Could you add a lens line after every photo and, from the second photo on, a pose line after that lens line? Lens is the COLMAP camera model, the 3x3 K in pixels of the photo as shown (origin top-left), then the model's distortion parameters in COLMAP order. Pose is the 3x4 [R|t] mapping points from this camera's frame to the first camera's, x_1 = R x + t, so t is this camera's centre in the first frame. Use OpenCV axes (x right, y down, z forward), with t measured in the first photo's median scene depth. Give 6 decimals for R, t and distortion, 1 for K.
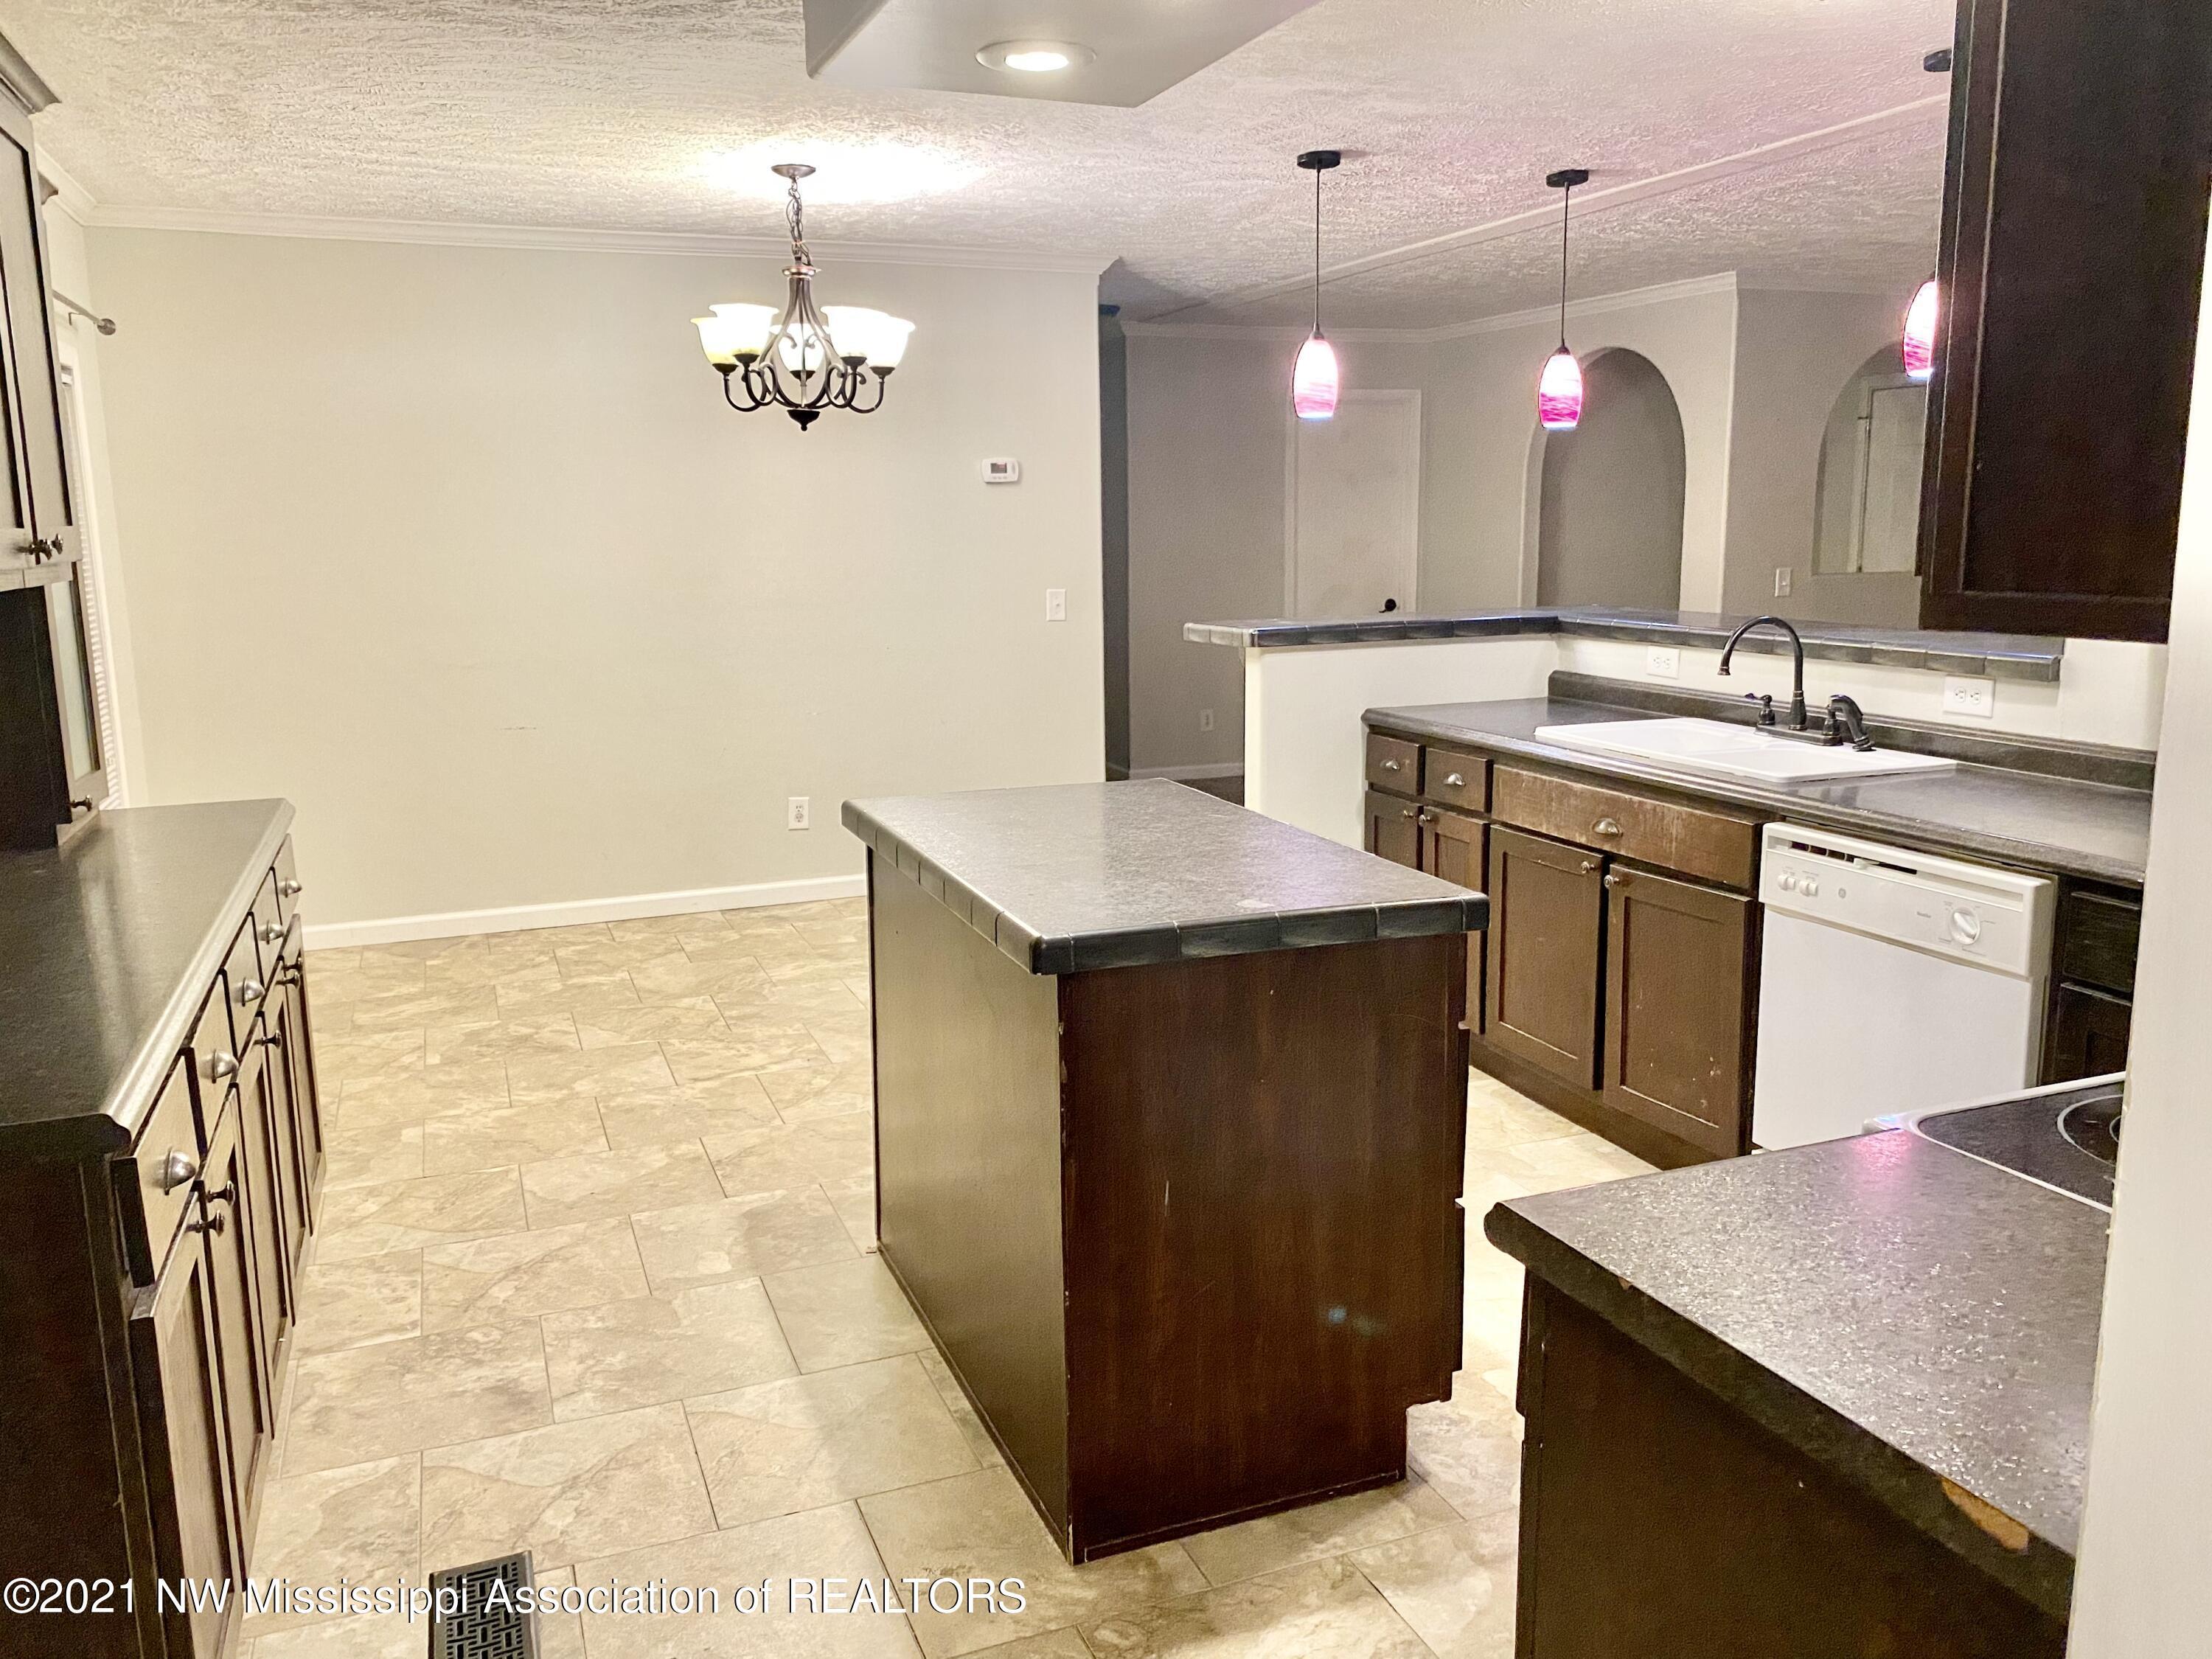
lens RADIAL K [[1701.3, 0, 1106.0], [0, 1701.3, 829.5], [0, 0, 1]] dist [0.138893, 0.000083]
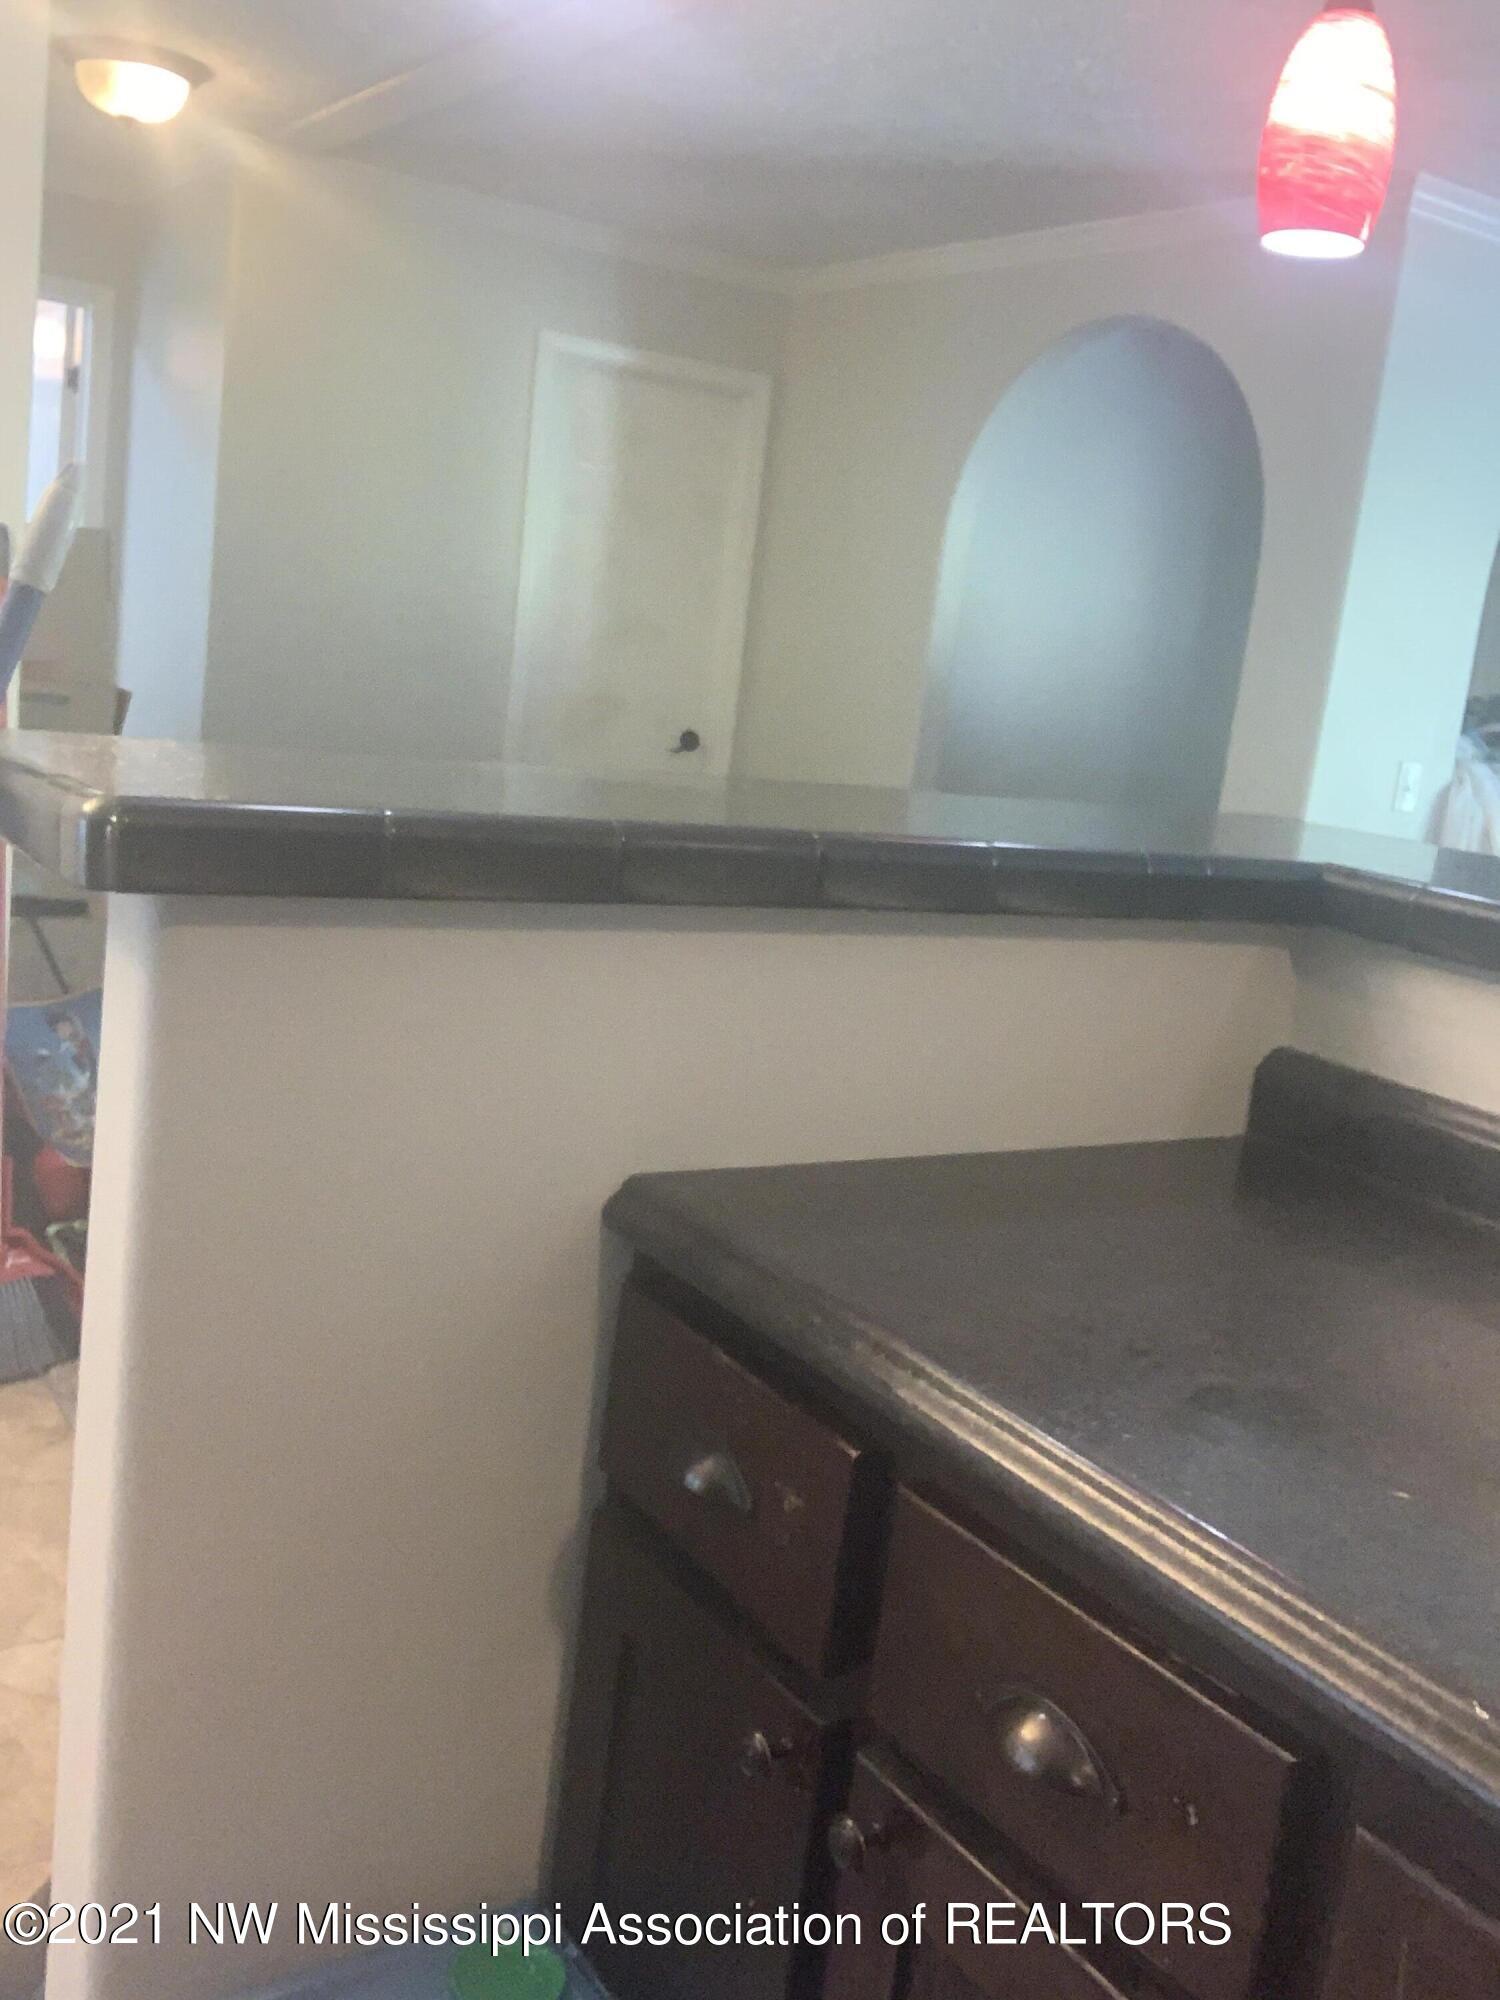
lens RADIAL K [[1884.2, 0, 750.0], [0, 1884.2, 1000.0], [0, 0, 1]] dist [0.006258, 0.005572]
pose [[0.973855, 0.075336, 0.214315, 0.104921], [-0.078820, 0.996859, 0.007748, -0.095610], [-0.213058, -0.024438, 0.976734, 0.701552]]
